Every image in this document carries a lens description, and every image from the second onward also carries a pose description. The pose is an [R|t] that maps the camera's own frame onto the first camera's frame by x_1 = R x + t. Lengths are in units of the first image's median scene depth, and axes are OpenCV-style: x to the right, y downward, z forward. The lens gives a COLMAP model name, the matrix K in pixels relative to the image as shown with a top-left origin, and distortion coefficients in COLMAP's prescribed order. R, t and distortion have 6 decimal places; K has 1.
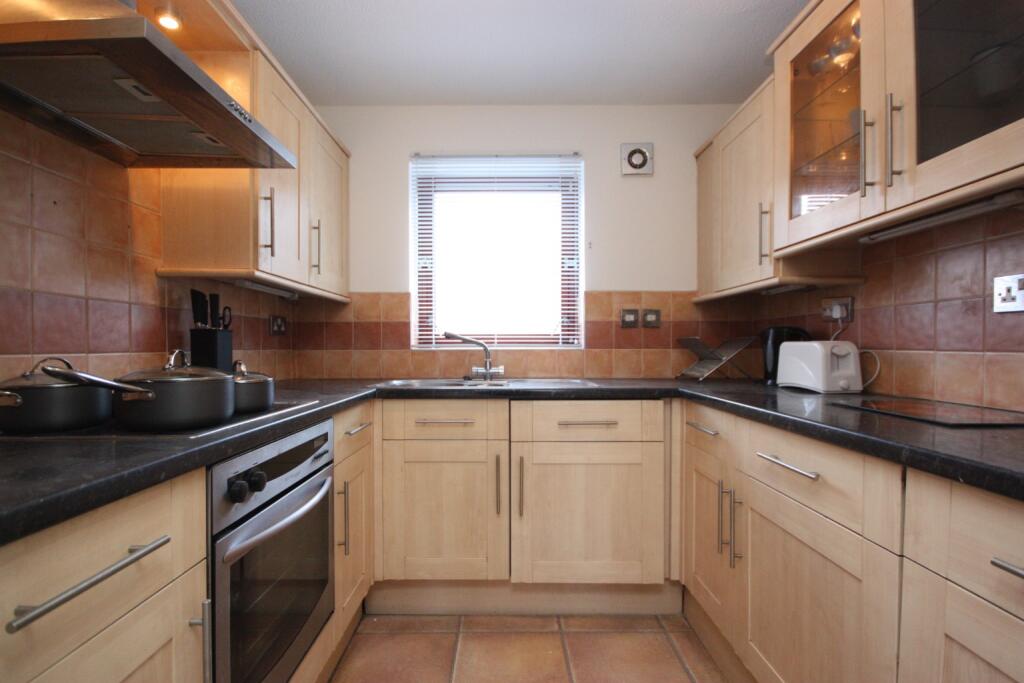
lens RADIAL K [[478.6, 0, 510.4], [0, 478.6, 352.3], [0, 0, 1]] dist [-0.004799, -0.000890]
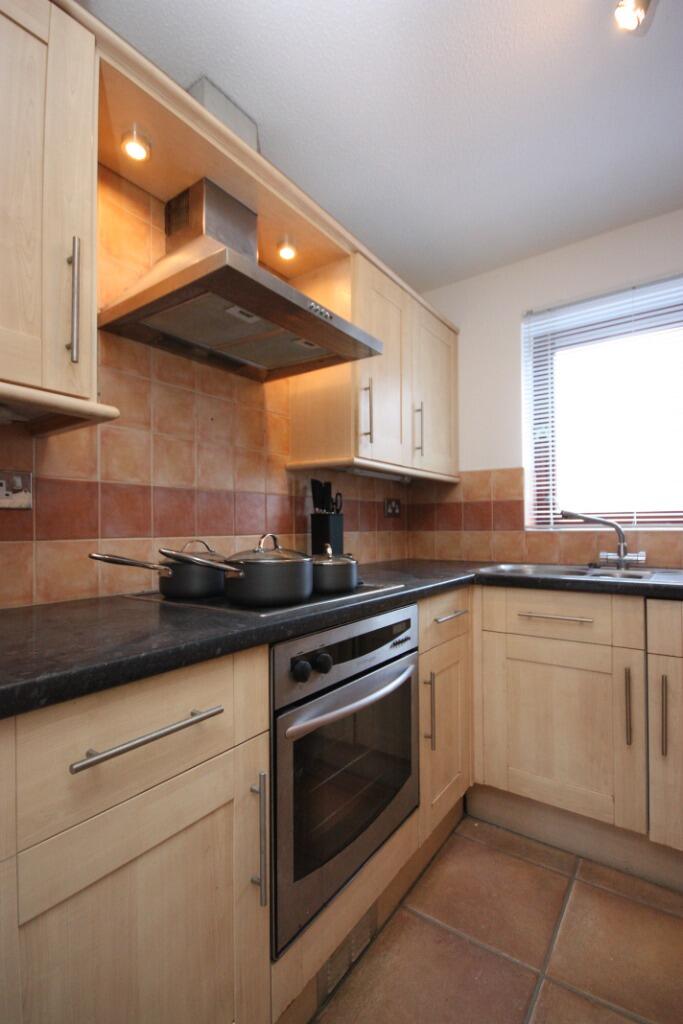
lens RADIAL K [[478.6, 0, 341.6], [0, 478.6, 523.7], [0, 0, 1]] dist [-0.004799, -0.000890]
pose [[0.807263, -0.007705, -0.590141, 0.066066], [-0.001114, 0.999893, -0.014579, -0.008436], [0.590190, 0.012426, 0.807168, 0.114283]]
